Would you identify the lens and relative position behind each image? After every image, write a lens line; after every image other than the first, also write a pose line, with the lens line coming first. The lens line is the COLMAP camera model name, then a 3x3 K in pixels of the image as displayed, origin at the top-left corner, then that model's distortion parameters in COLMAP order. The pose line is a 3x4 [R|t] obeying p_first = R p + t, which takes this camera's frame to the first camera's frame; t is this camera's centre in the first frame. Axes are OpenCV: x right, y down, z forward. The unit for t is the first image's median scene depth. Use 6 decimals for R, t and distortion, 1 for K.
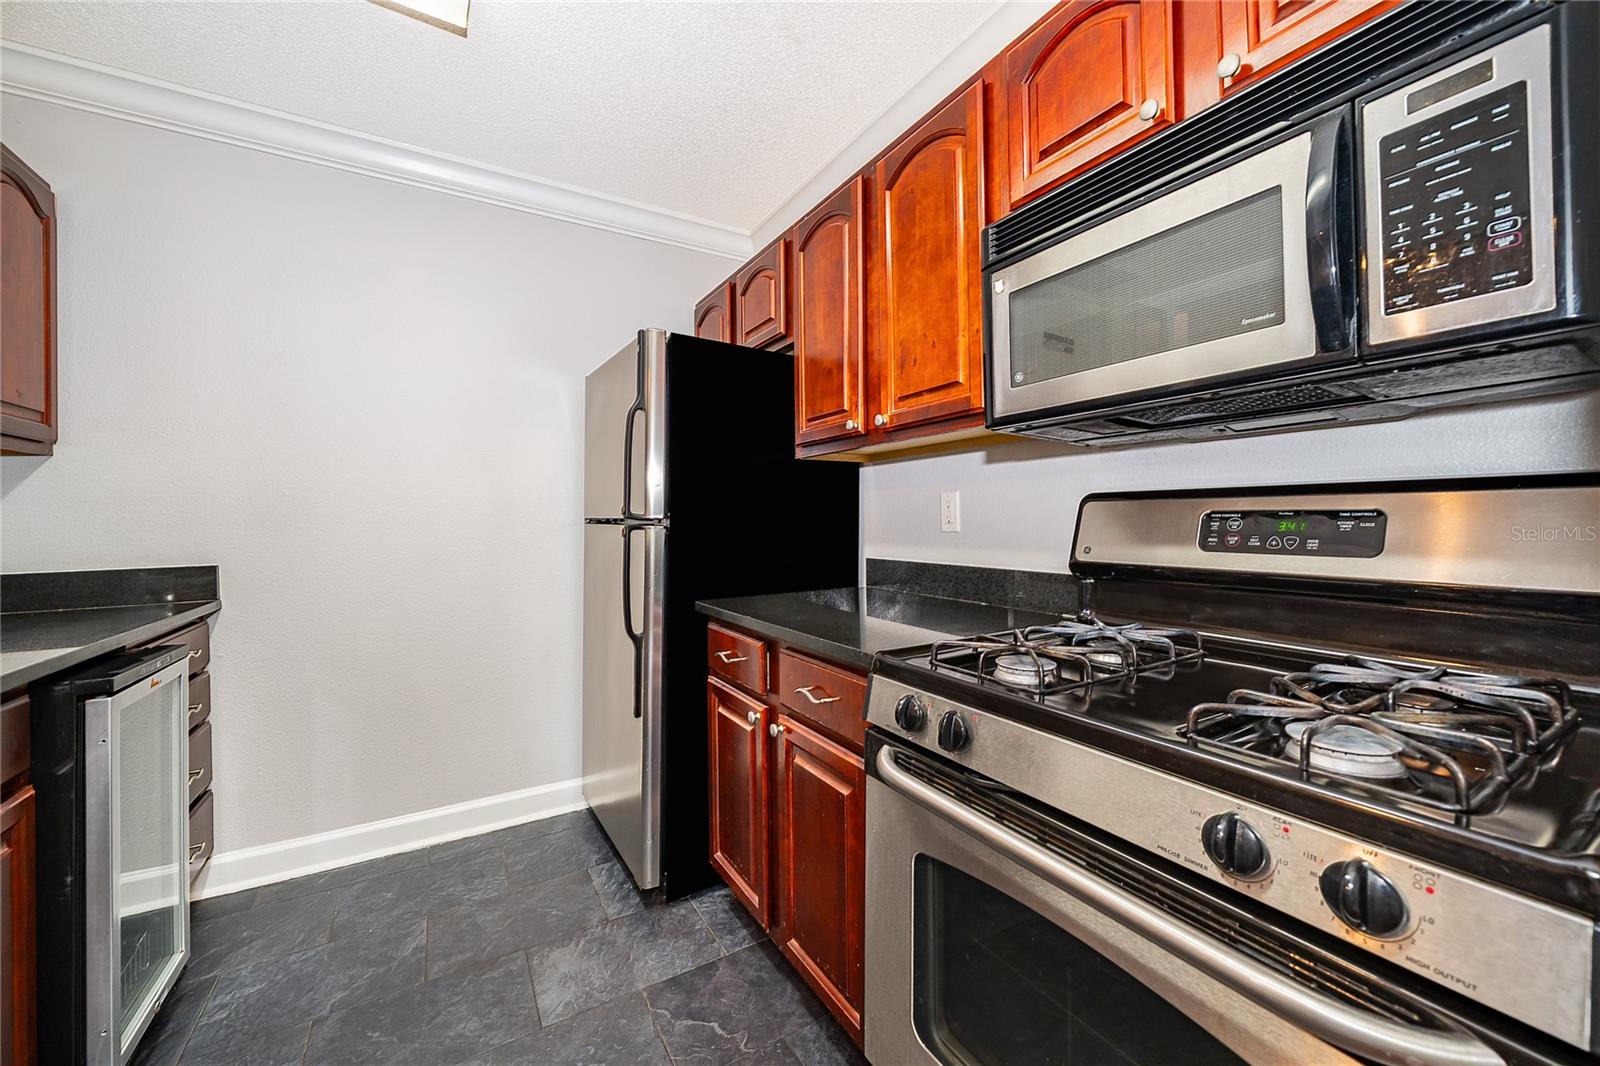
lens RADIAL K [[612.2, 0, 799.8], [0, 612.2, 513.6], [0, 0, 1]] dist [0.000582, -0.000171]
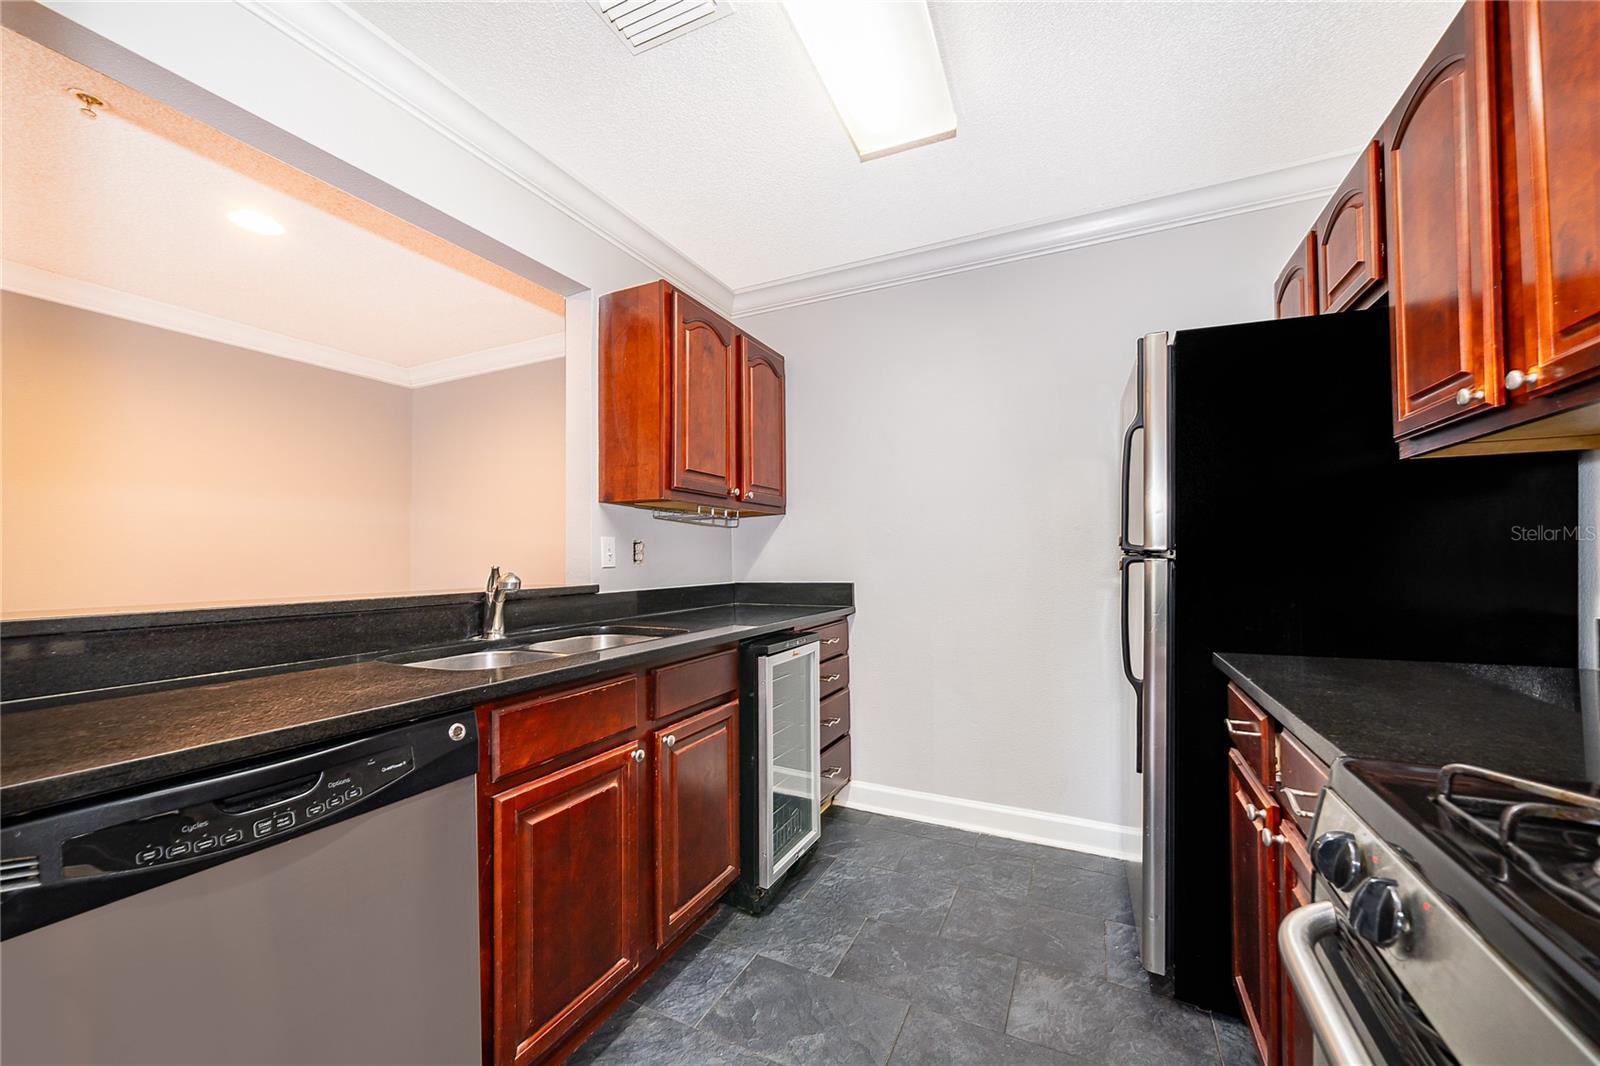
lens RADIAL K [[604.6, 0, 801.0], [0, 604.6, 541.2], [0, 0, 1]] dist [-0.001803, -0.000178]
pose [[0.551299, -0.015083, -0.834172, 0.217009], [0.009956, 0.999884, -0.011500, 0.000418], [0.834249, -0.001965, 0.551385, 0.110154]]
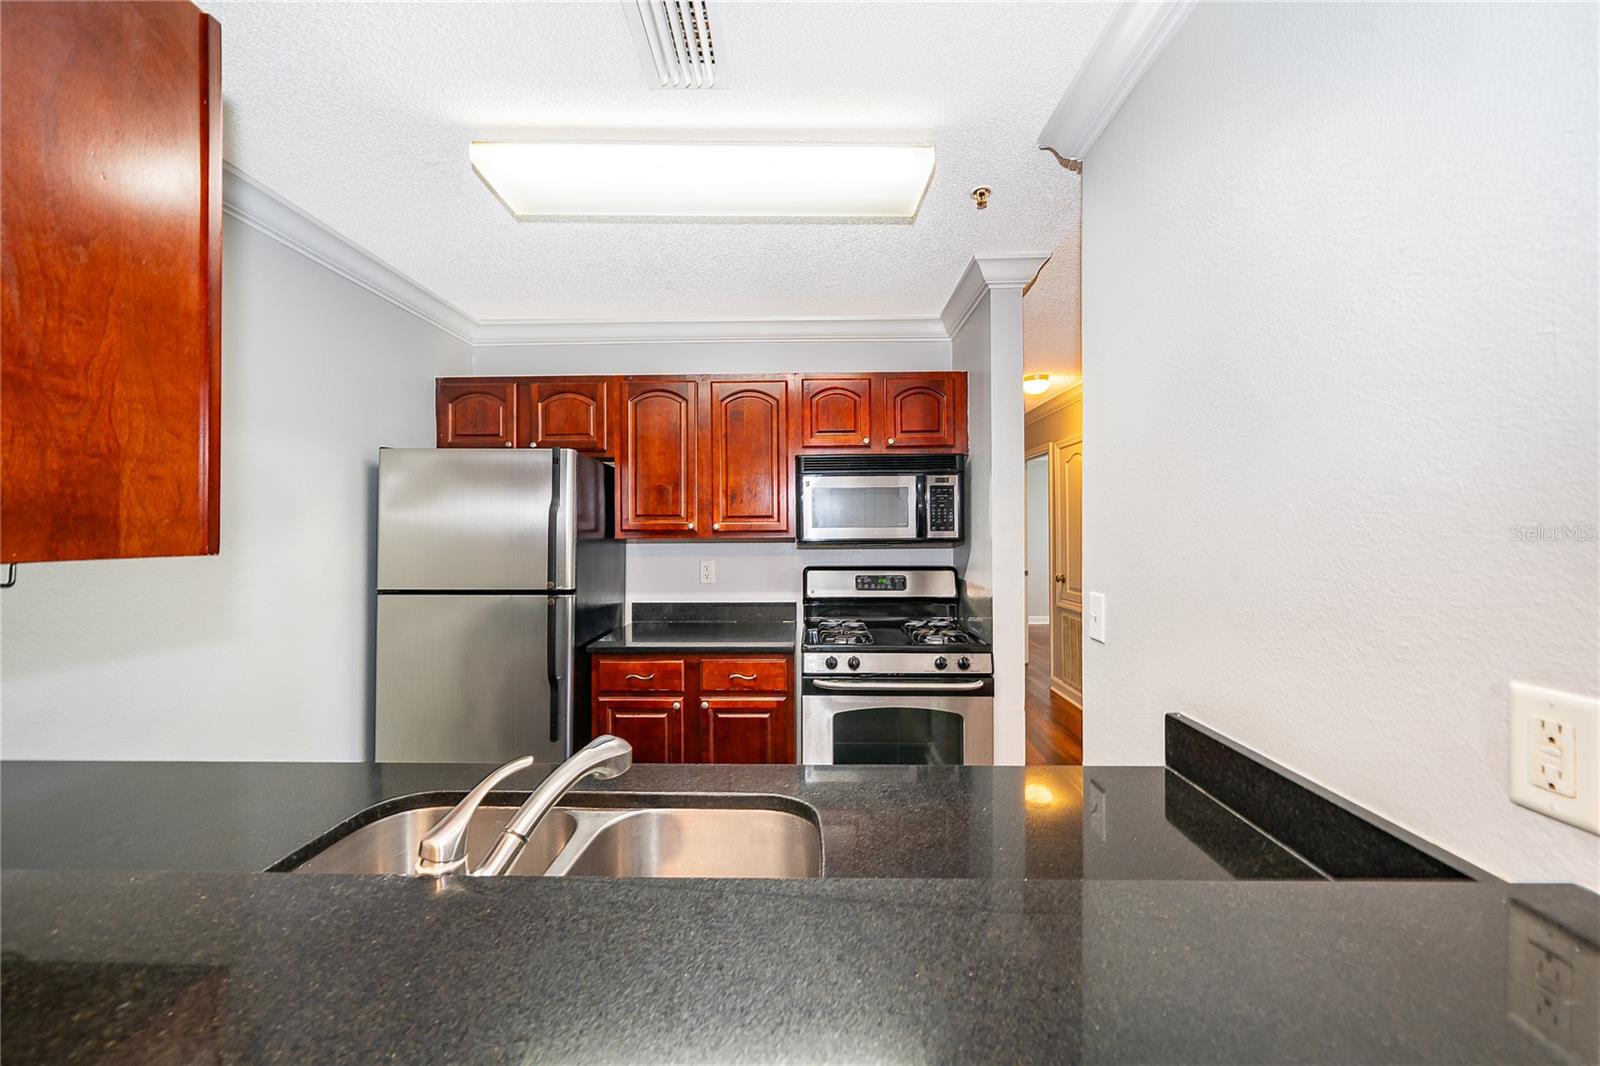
lens RADIAL K [[620.0, 0, 779.7], [0, 620.0, 522.5], [0, 0, 1]] dist [-0.000583, -0.000158]
pose [[0.535206, 0.013864, 0.844608, -1.234397], [-0.010262, 0.999898, -0.009910, -0.139221], [-0.844660, -0.003364, 0.535293, -0.131768]]
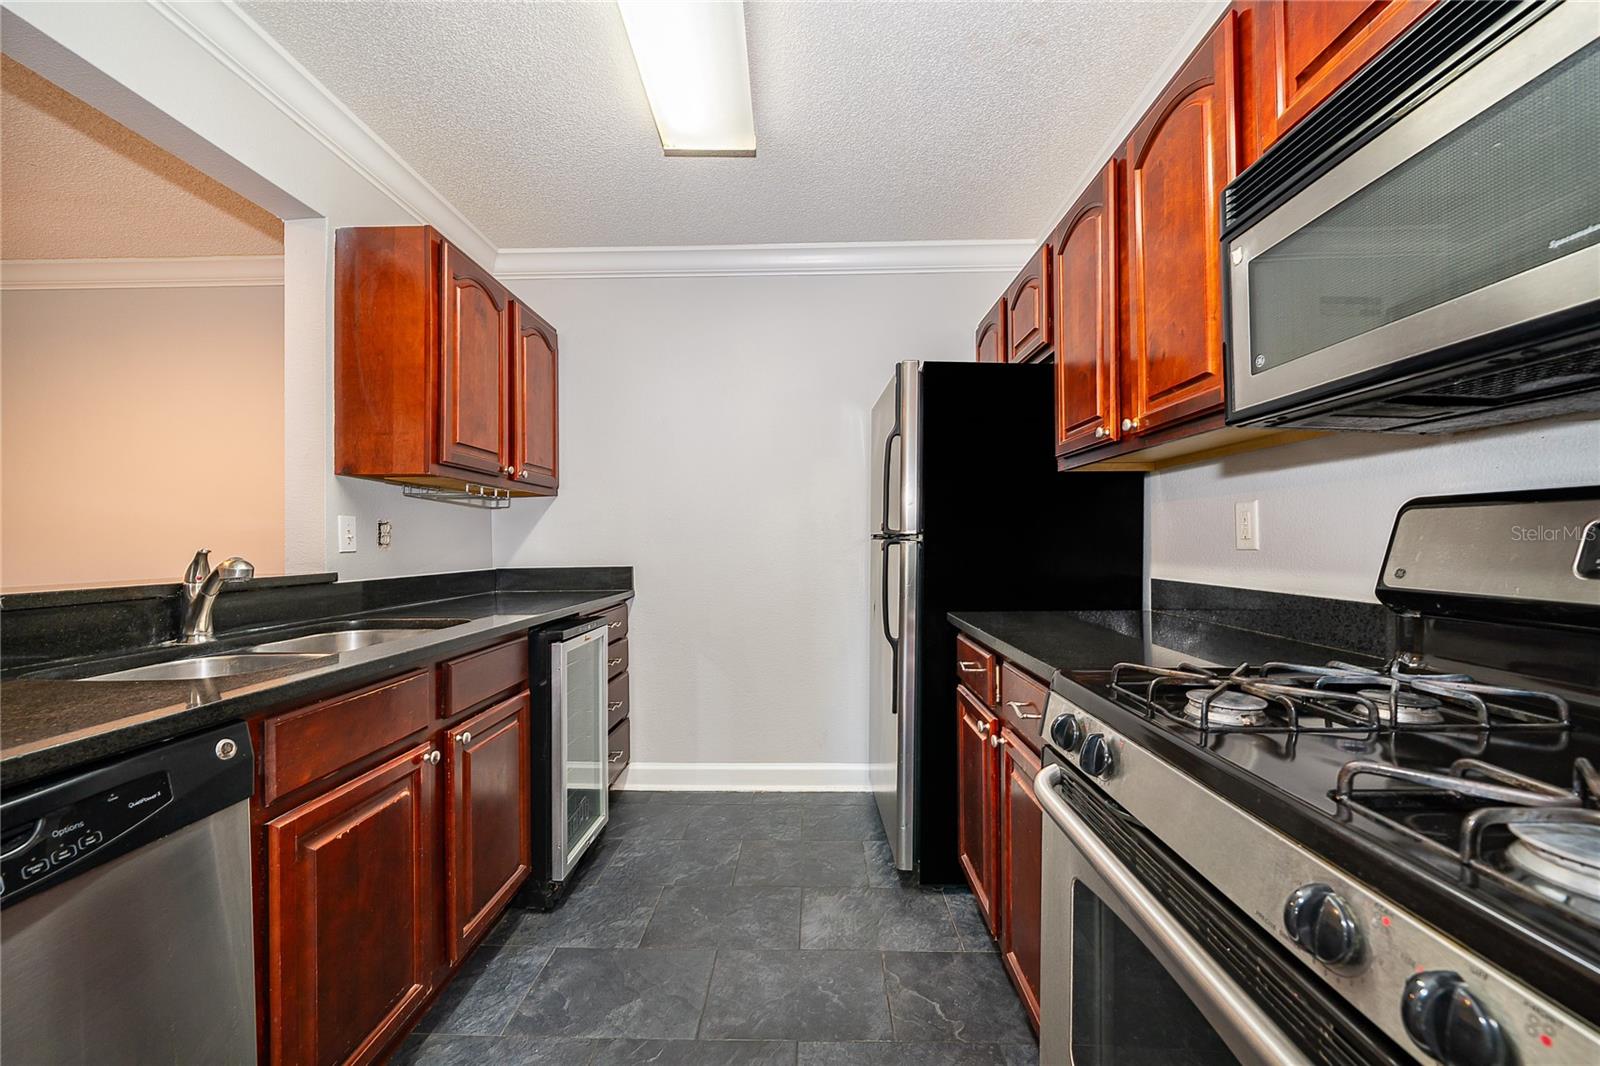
lens RADIAL K [[601.4, 0, 800.0], [0, 601.4, 533.0], [0, 0, 1]] dist [-0.000612, -0.000106]
pose [[0.848349, -0.002497, -0.529431, 0.178407], [0.003331, 0.999994, 0.000621, 0.005261], [0.529427, -0.002291, 0.848353, -0.014862]]
